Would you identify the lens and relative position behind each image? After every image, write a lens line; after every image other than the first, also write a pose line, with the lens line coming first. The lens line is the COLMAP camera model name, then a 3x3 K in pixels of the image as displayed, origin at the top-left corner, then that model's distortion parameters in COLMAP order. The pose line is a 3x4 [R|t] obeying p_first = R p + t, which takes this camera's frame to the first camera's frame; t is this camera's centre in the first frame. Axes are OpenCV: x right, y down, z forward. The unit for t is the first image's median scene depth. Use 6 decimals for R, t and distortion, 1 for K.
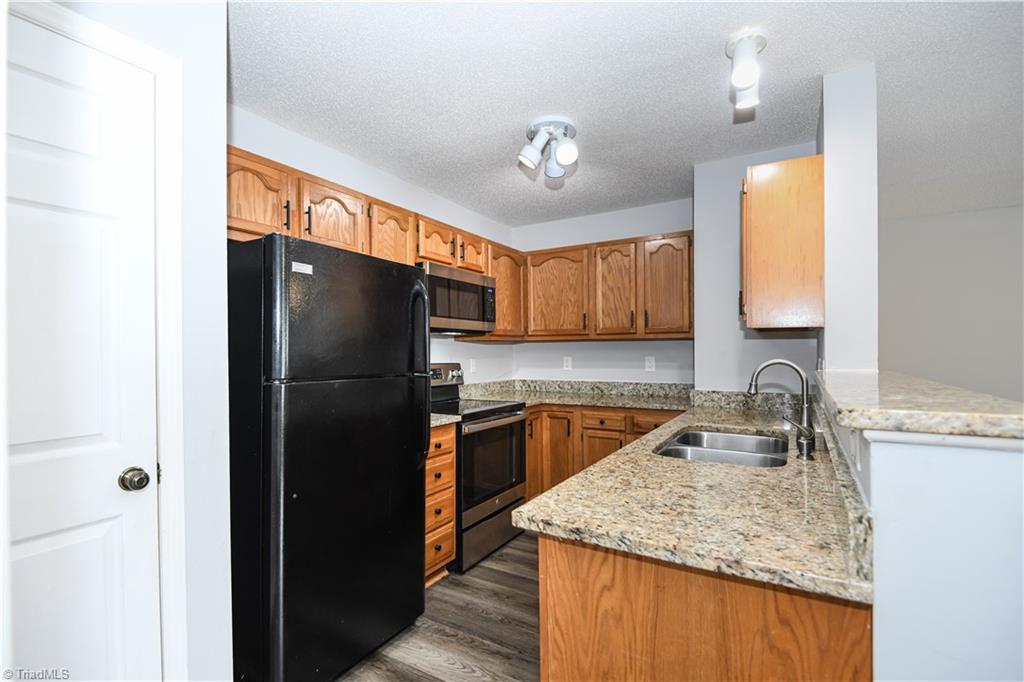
lens RADIAL K [[472.2, 0, 510.4], [0, 472.2, 341.3], [0, 0, 1]] dist [0.031818, -0.032459]
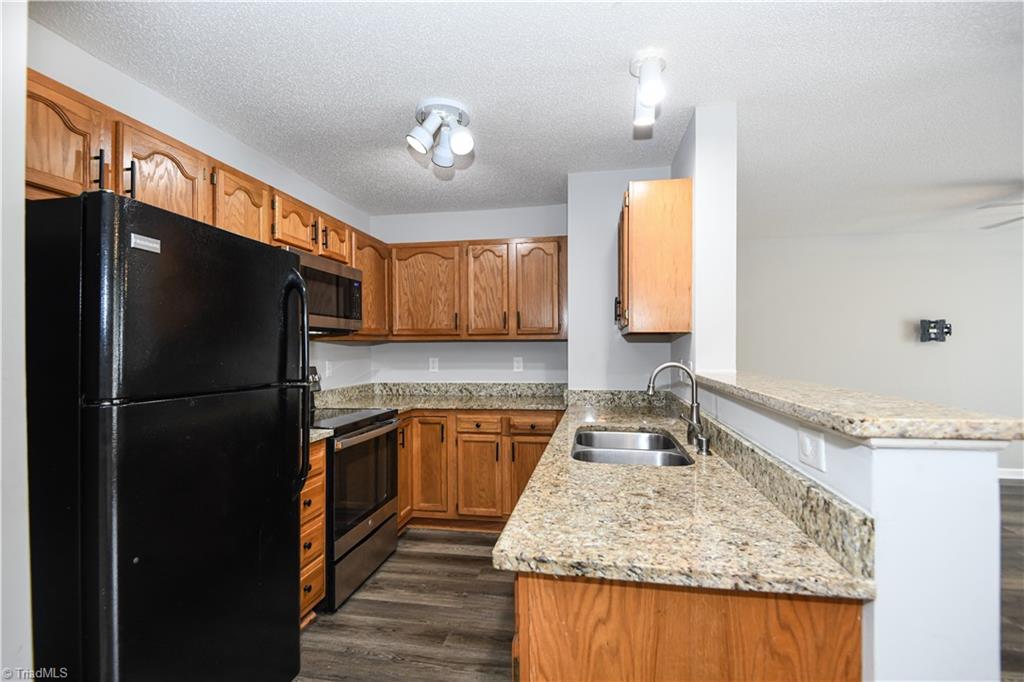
lens RADIAL K [[472.2, 0, 510.4], [0, 472.2, 341.3], [0, 0, 1]] dist [0.031818, -0.032459]
pose [[0.934679, 0.005732, 0.355448, -0.145074], [-0.007601, 0.999964, 0.003861, -0.010578], [-0.355413, -0.006311, 0.934688, 0.106888]]
